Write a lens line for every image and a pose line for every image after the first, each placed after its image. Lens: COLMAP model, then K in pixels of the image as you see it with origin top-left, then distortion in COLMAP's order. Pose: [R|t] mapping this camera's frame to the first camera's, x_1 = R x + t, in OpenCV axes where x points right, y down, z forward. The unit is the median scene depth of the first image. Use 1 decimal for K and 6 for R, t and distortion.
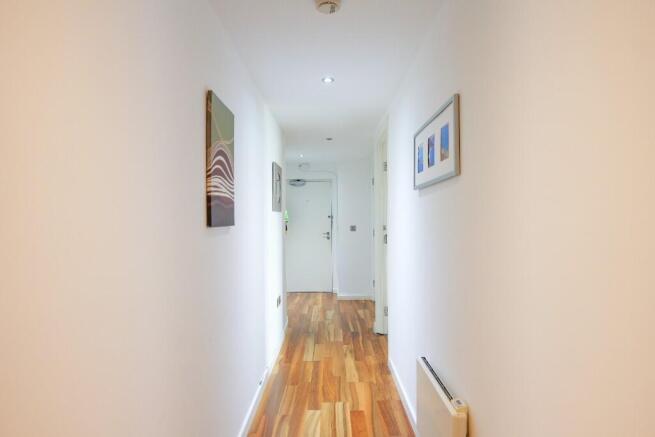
lens RADIAL K [[407.1, 0, 327.5], [0, 407.1, 218.7], [0, 0, 1]] dist [0.007364, 0.001766]
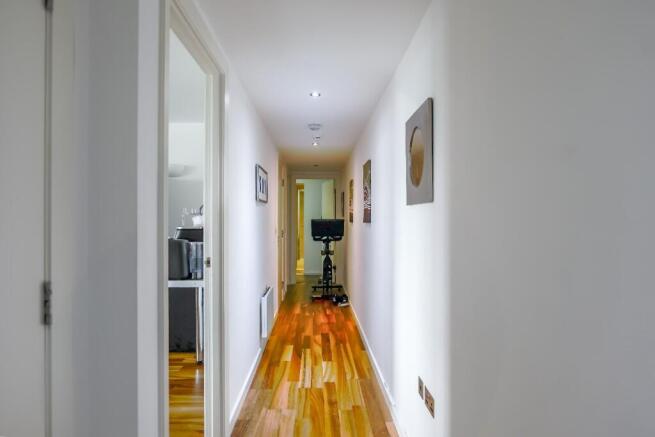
lens RADIAL K [[407.1, 0, 327.5], [0, 407.1, 218.7], [0, 0, 1]] dist [0.007364, 0.001766]
pose [[-0.999452, 0.007950, -0.032120, 0.006389], [0.007986, 0.999968, -0.000966, -0.000288], [0.032111, -0.001222, -0.999484, 2.121827]]
